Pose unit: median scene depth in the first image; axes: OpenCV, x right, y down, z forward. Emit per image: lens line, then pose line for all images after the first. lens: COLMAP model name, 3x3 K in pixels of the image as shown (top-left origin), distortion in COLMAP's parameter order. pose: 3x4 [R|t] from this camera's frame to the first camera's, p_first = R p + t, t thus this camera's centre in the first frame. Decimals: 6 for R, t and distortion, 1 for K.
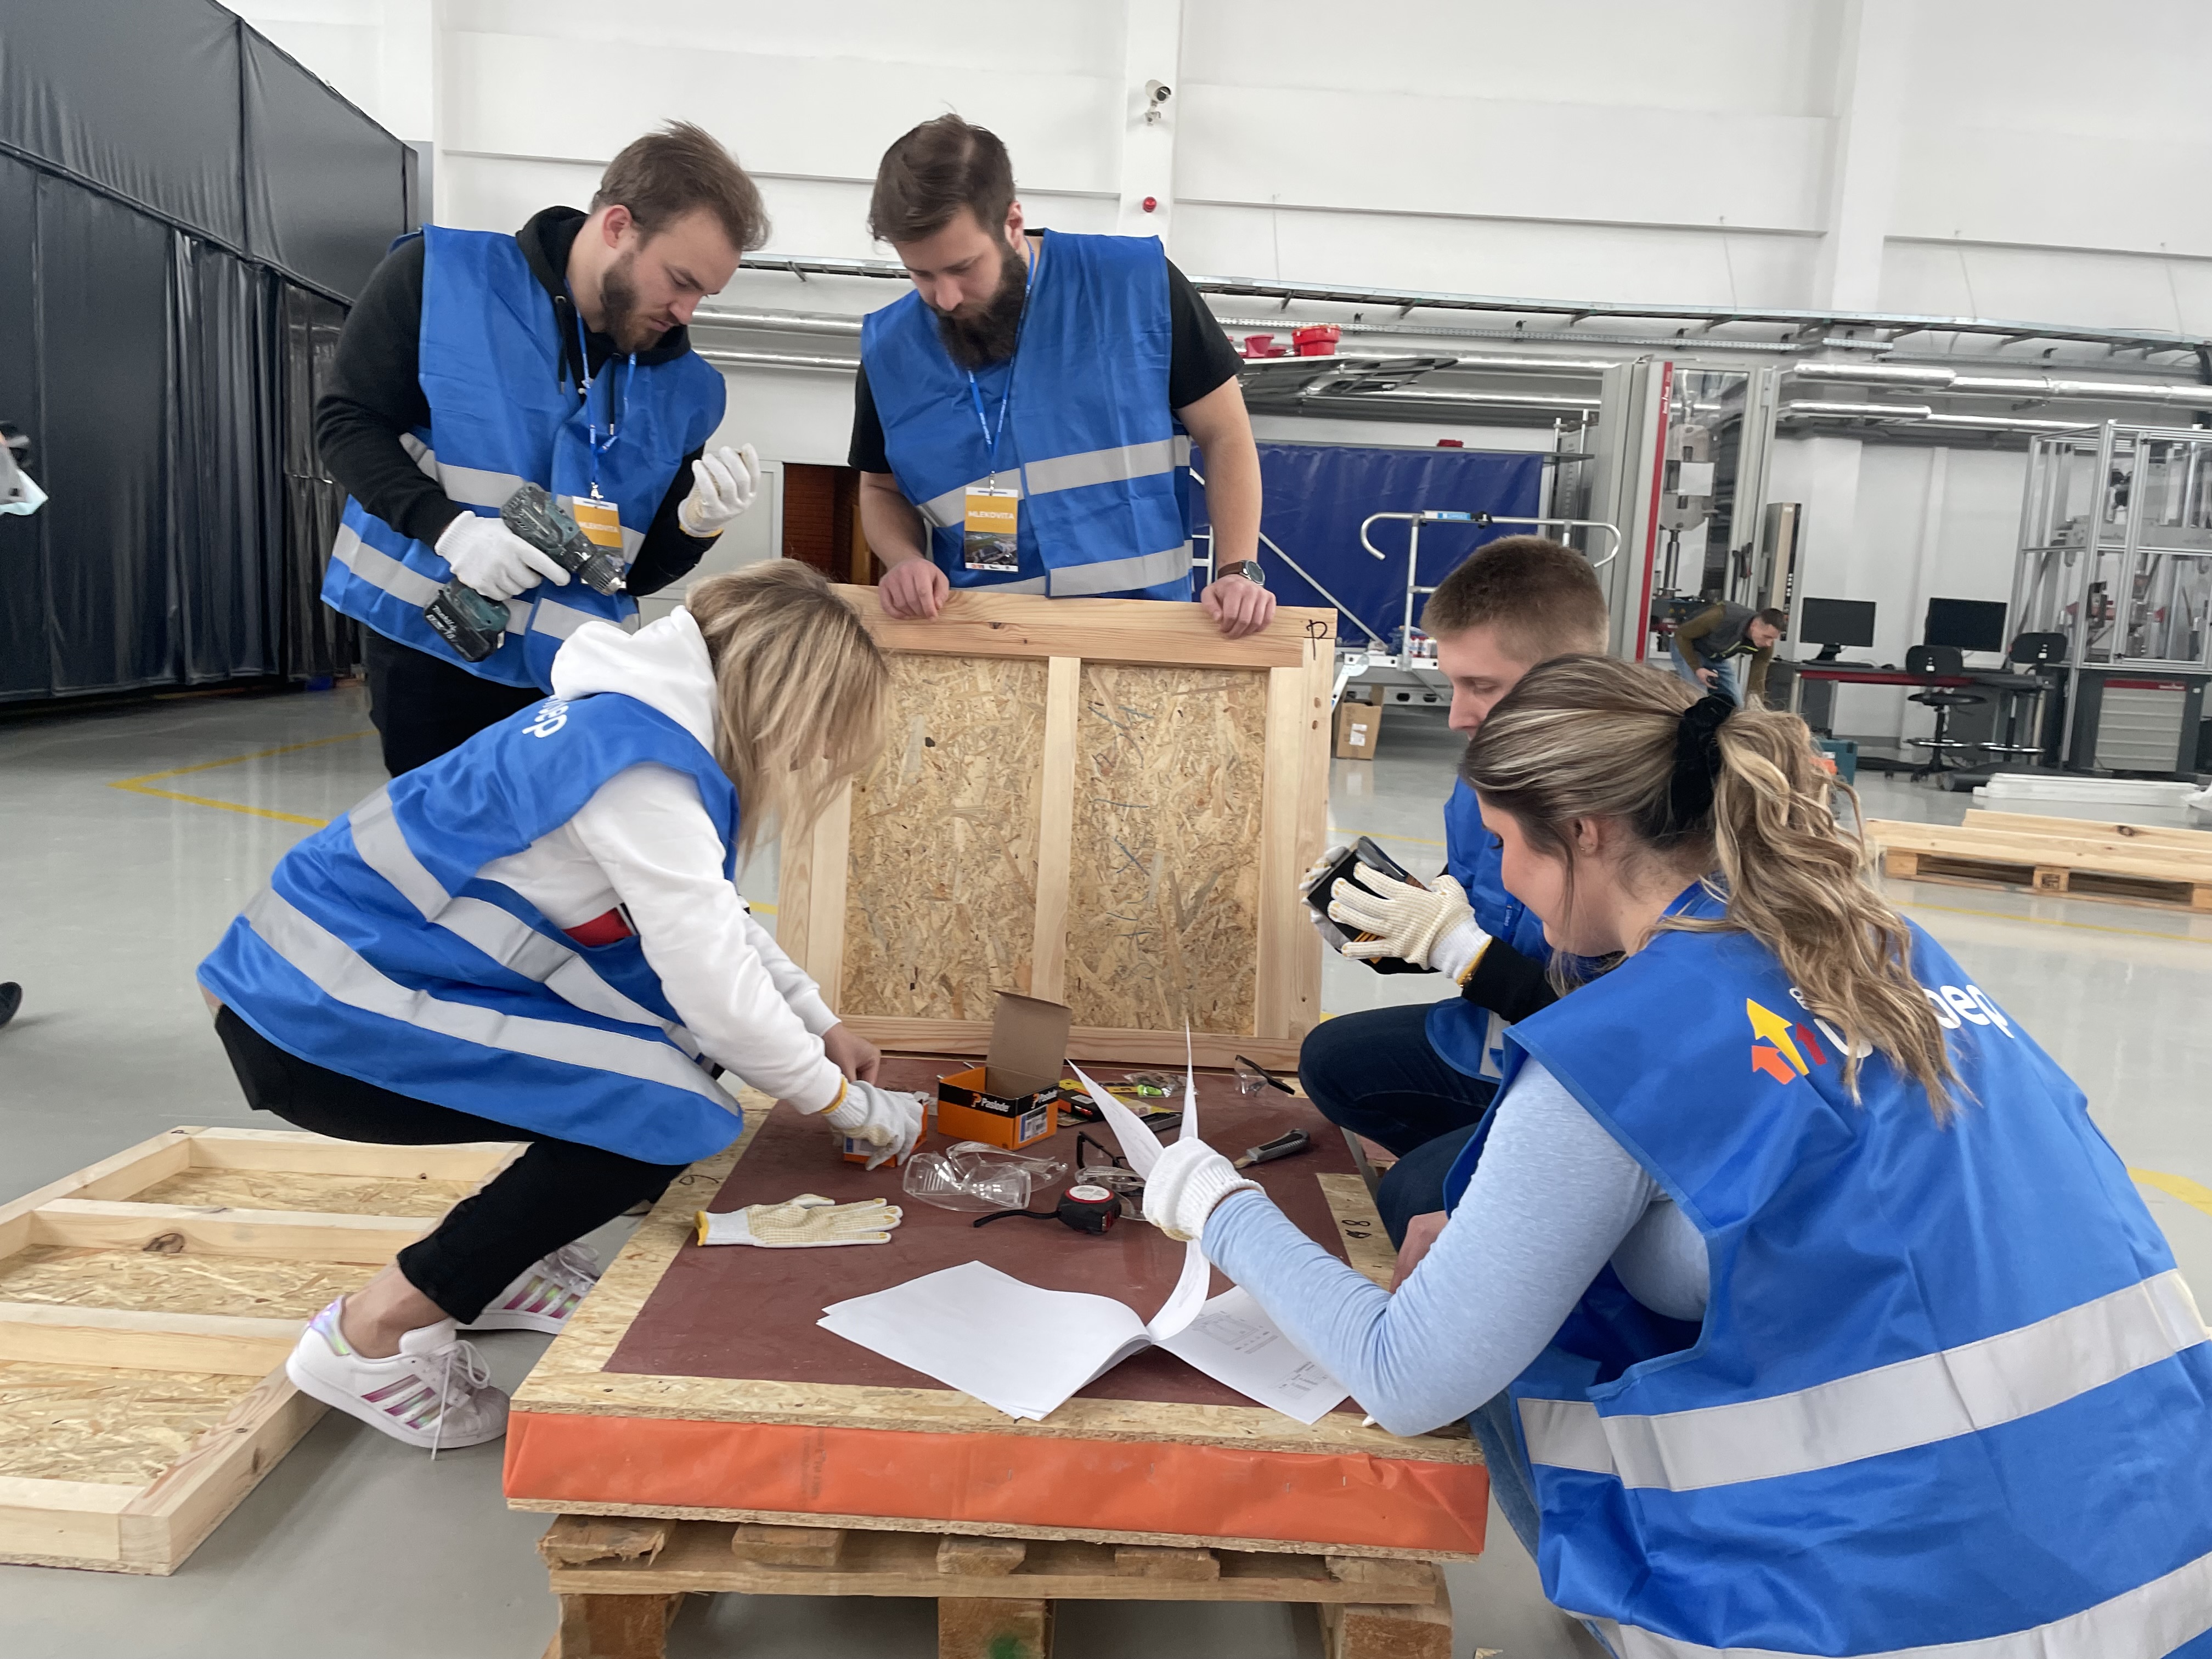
lens RADIAL K [[1672.0, 0, 1087.5], [0, 1672.0, 810.9], [0, 0, 1]] dist [0.085587, -0.112041]
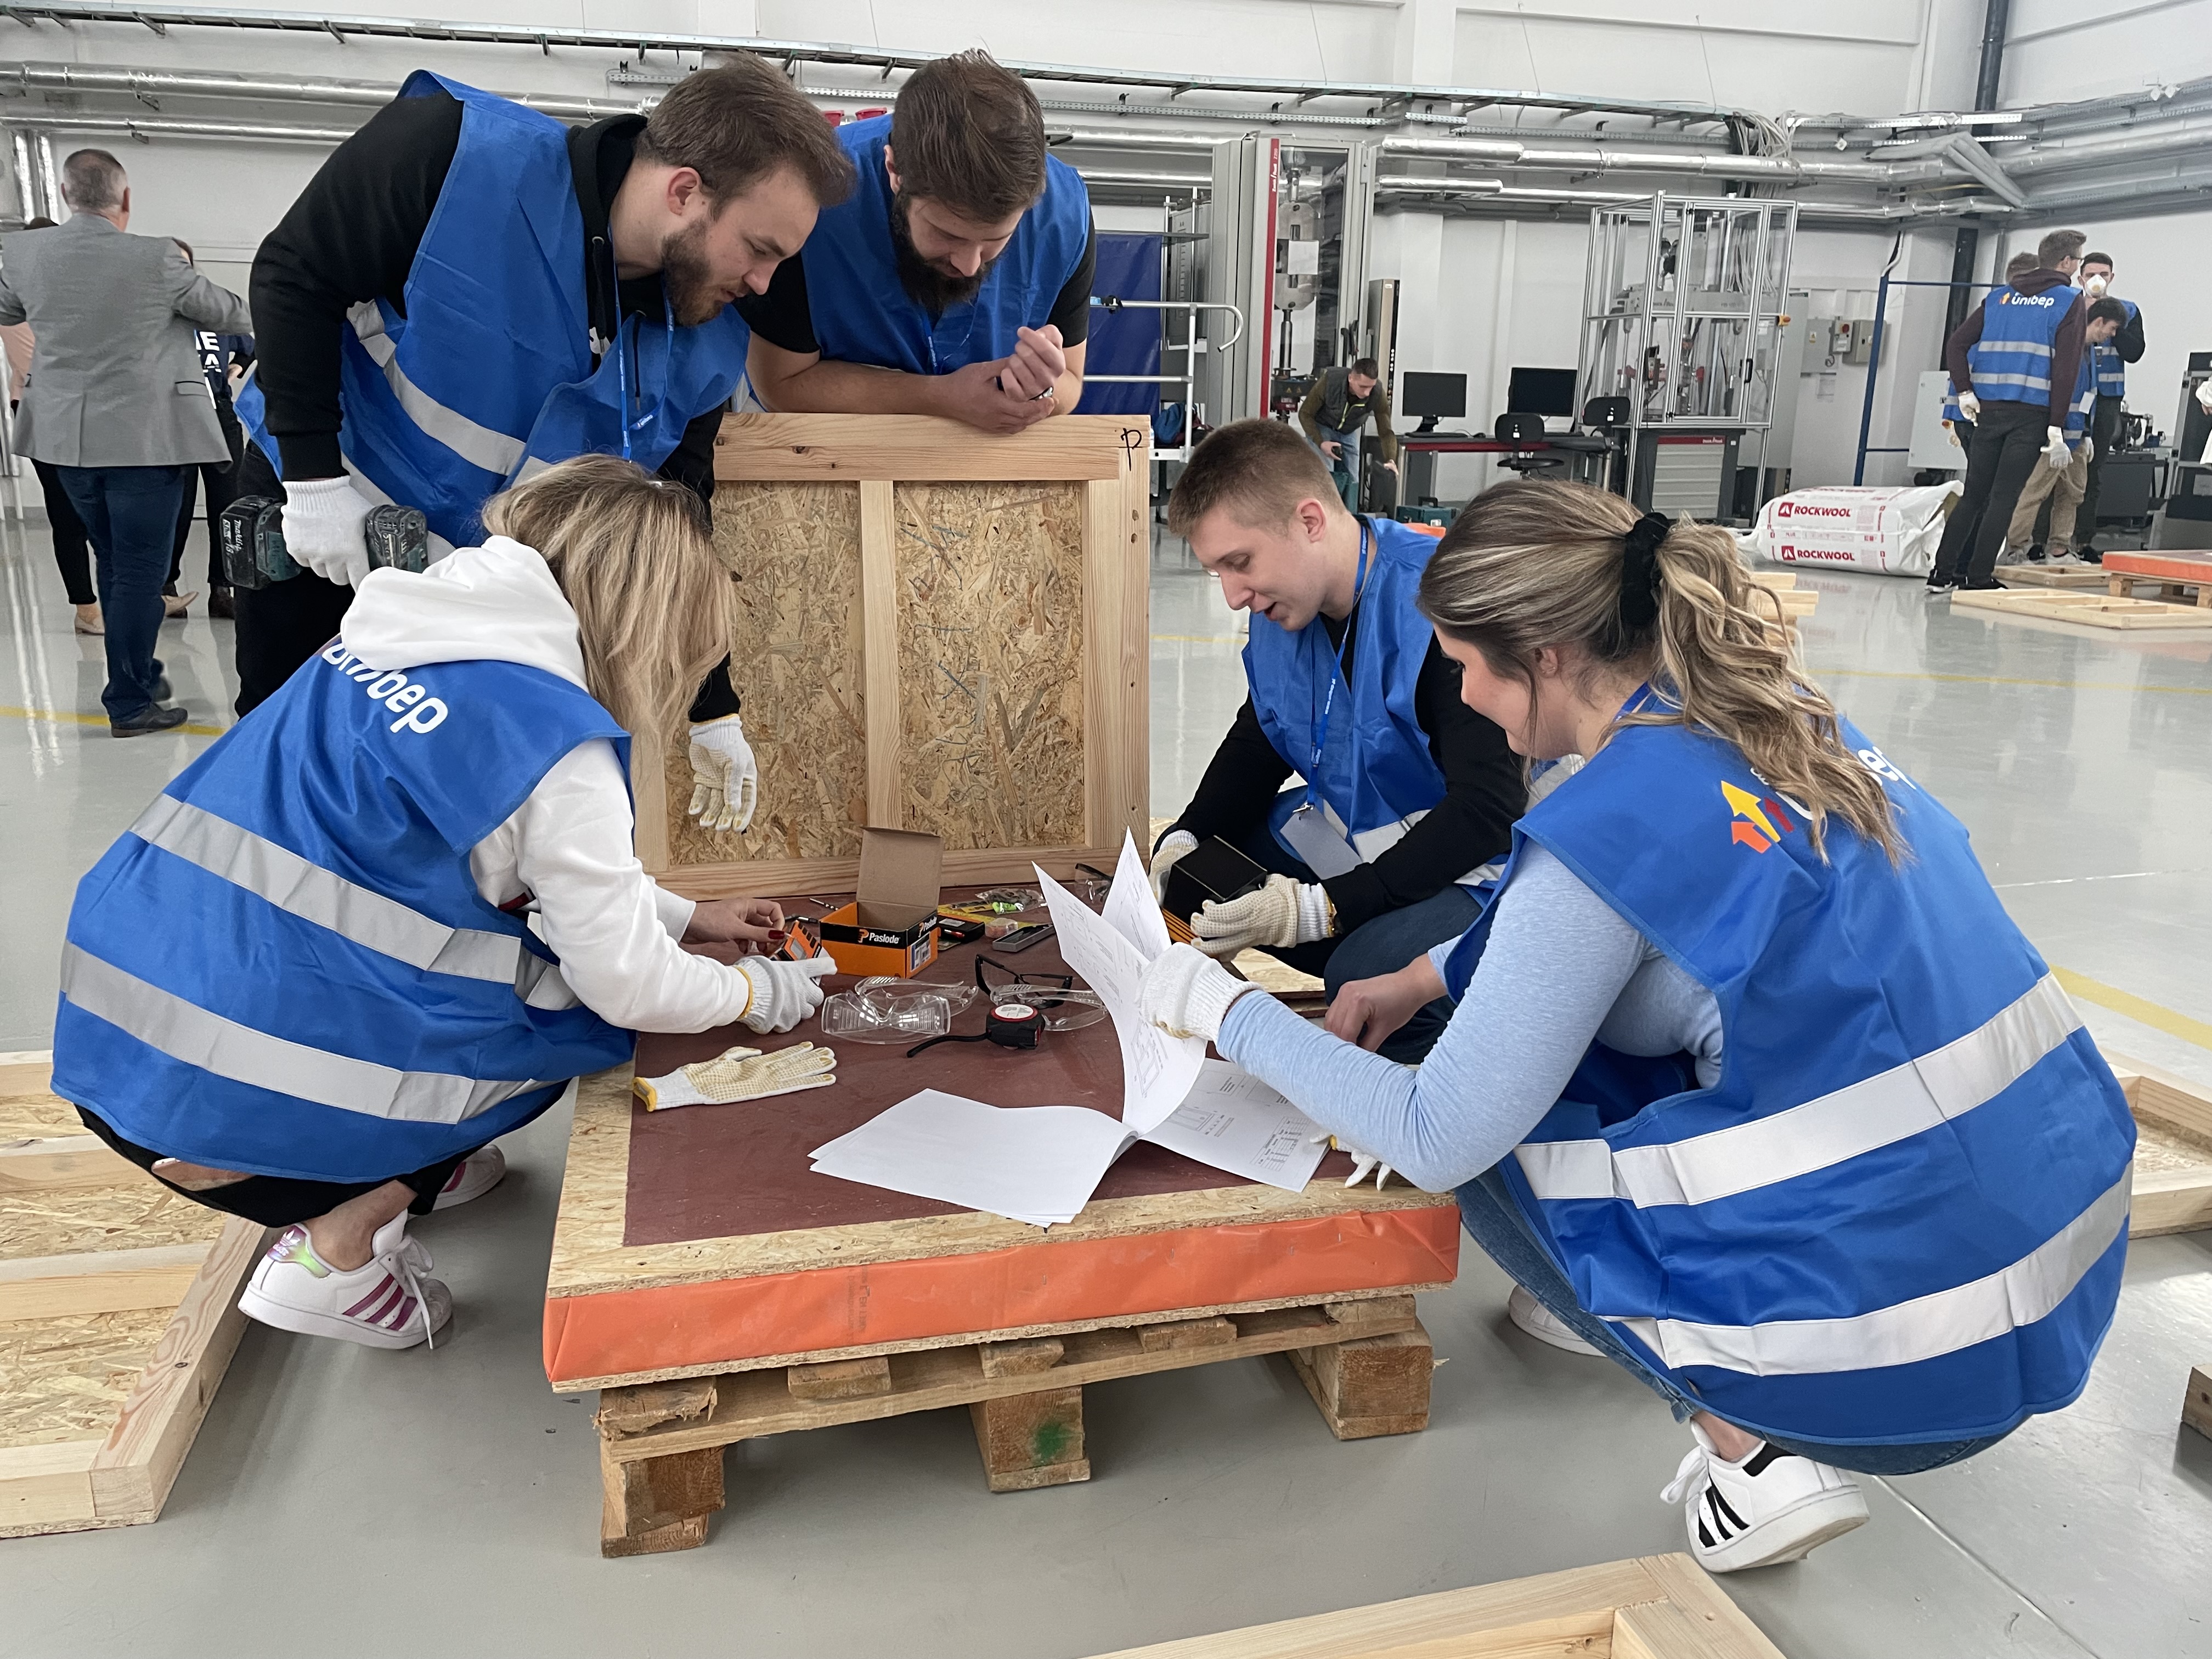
lens RADIAL K [[1670.4, 0, 1065.9], [0, 1670.4, 820.8], [0, 0, 1]] dist [0.078990, -0.102510]
pose [[0.969856, -0.096940, 0.223565, -0.164402], [0.067322, 0.988349, 0.136506, -0.024883], [-0.234193, -0.117340, 0.965083, 0.007201]]
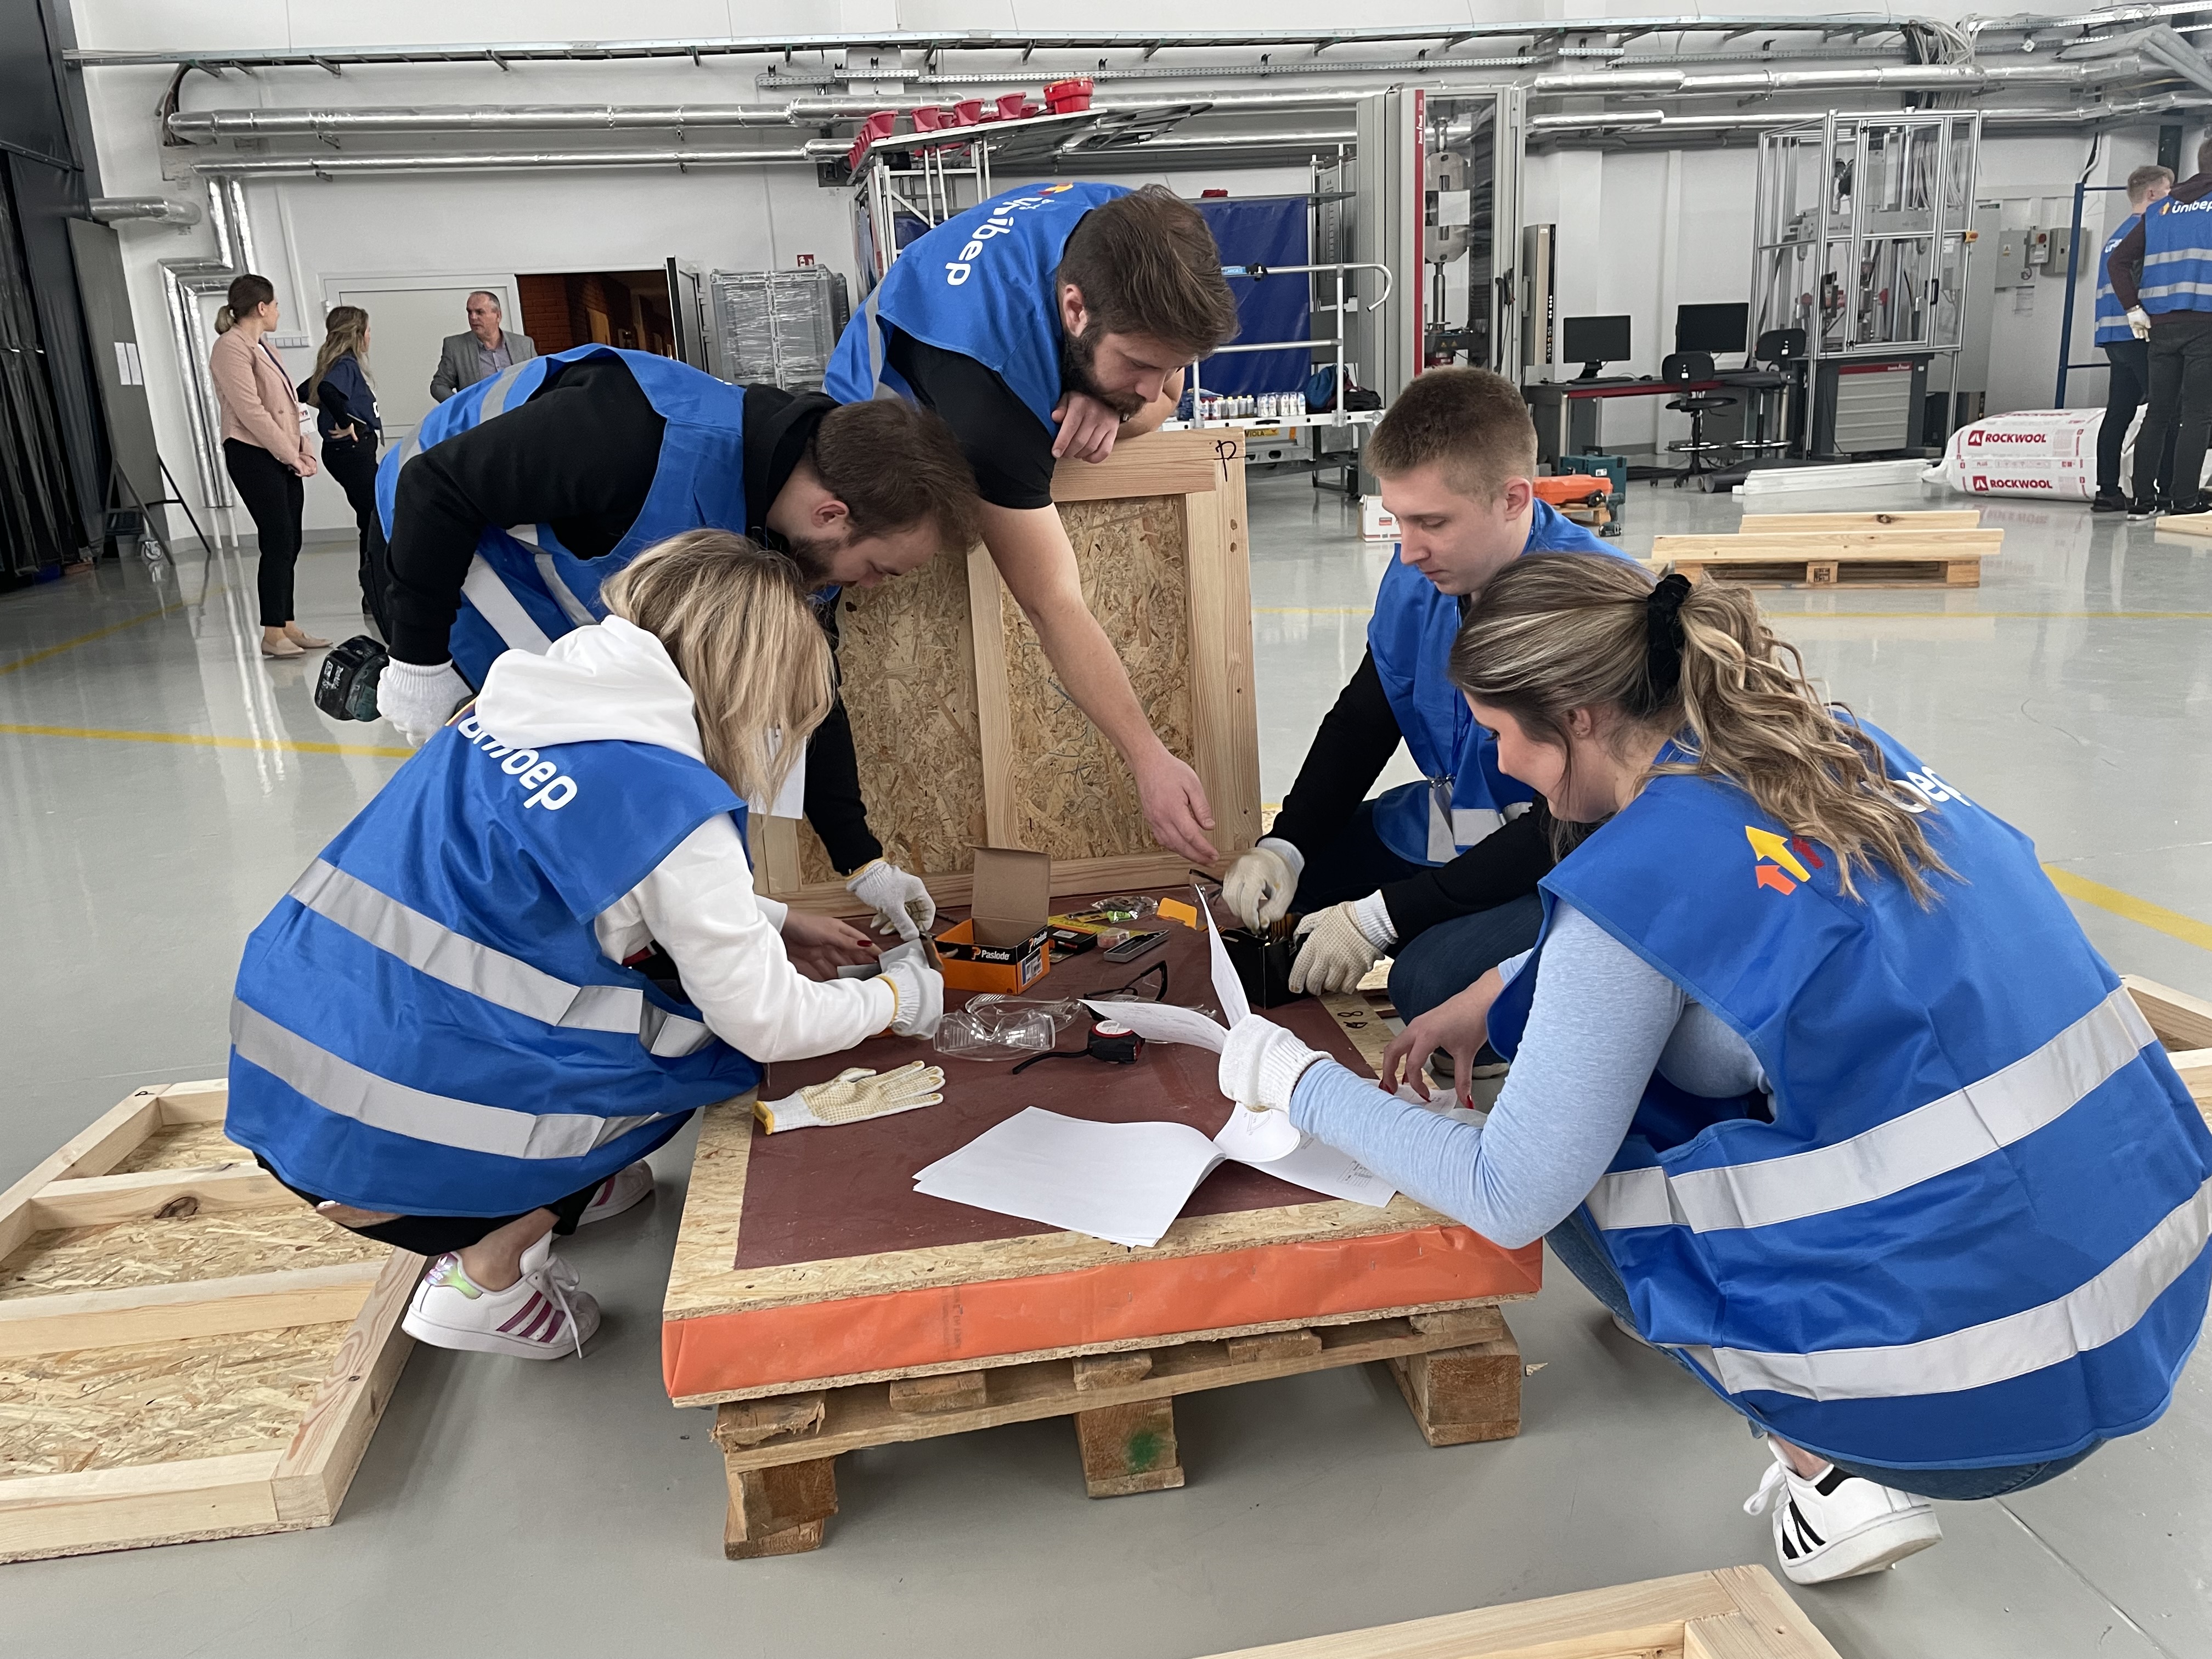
lens RADIAL K [[1672.0, 0, 1087.5], [0, 1672.0, 810.9], [0, 0, 1]] dist [0.085587, -0.112041]
pose [[0.982690, -0.138393, 0.123159, -0.112750], [0.120114, 0.982088, 0.145172, -0.058134], [-0.141044, -0.127866, 0.981711, -0.027944]]
